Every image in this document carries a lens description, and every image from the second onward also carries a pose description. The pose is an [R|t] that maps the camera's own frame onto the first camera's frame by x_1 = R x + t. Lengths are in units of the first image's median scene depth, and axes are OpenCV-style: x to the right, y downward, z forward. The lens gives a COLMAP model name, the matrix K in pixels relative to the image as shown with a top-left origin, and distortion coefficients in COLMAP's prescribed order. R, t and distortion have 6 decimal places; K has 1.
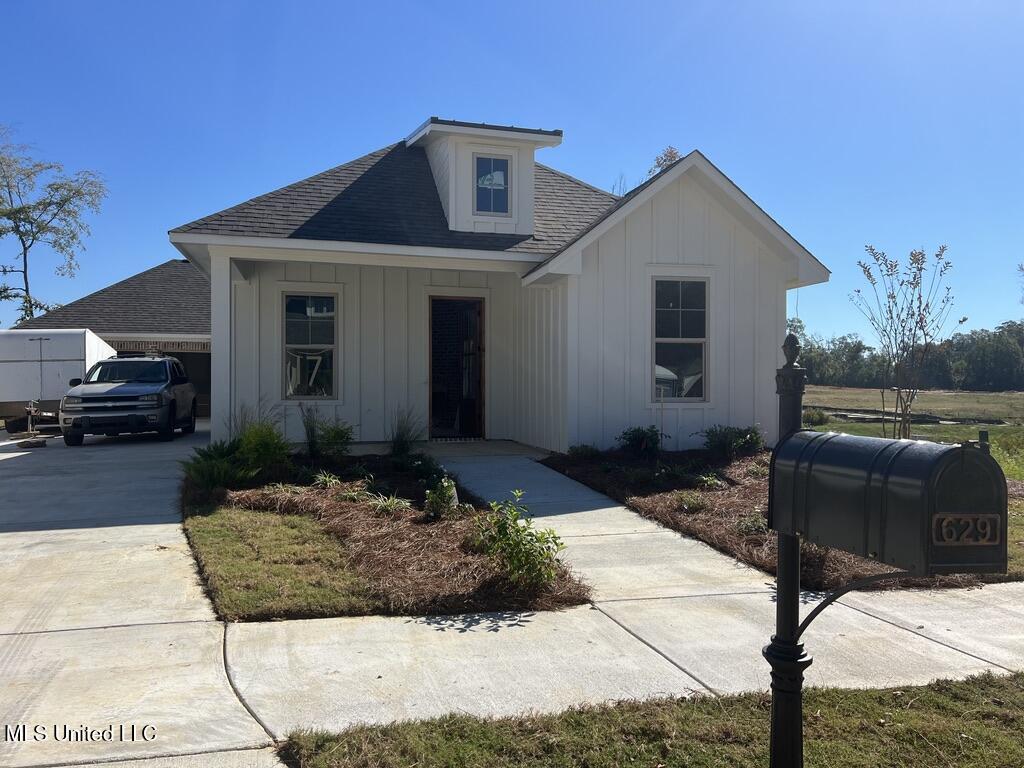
lens RADIAL K [[772.9, 0, 515.6], [0, 772.9, 385.1], [0, 0, 1]] dist [0.001999, 0.000122]
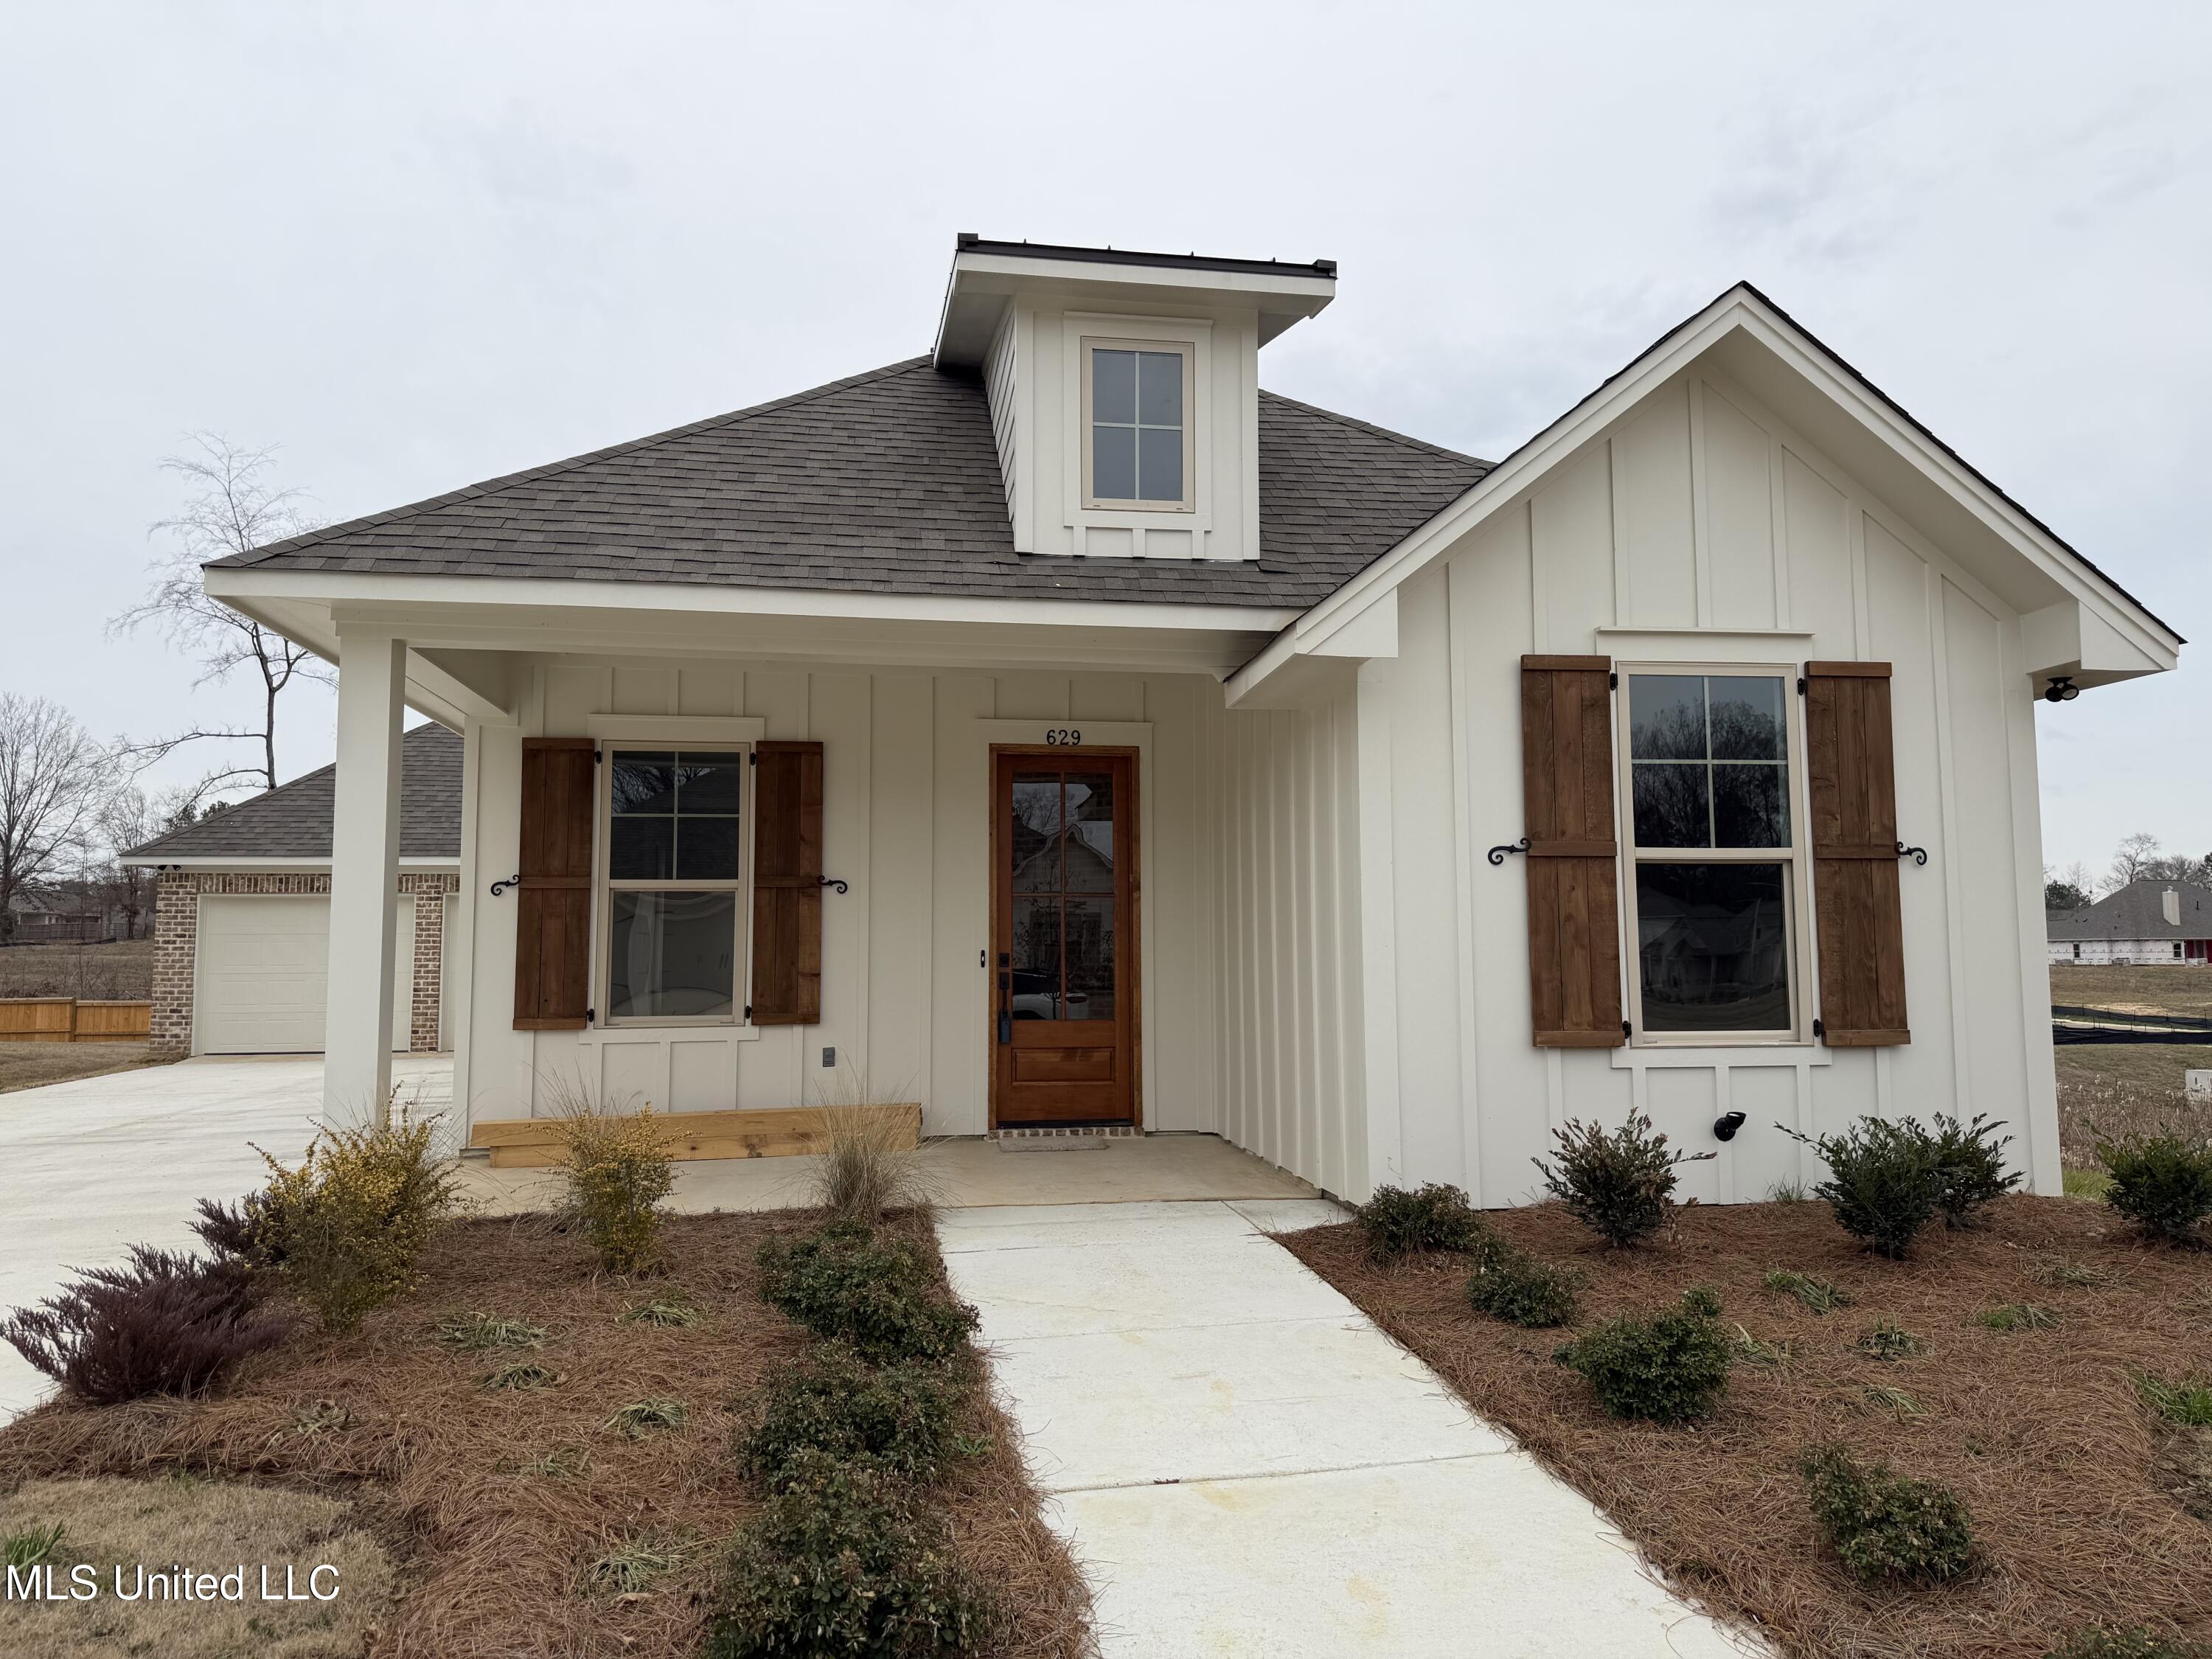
lens RADIAL K [[1544.7, 0, 1100.4], [0, 1544.7, 843.2], [0, 0, 1]] dist [0.012893, 0.000630]
pose [[0.993057, -0.013431, -0.116865, 0.032996], [0.005111, 0.997449, -0.071200, -0.017684], [0.117523, 0.070108, 0.990592, 0.316218]]
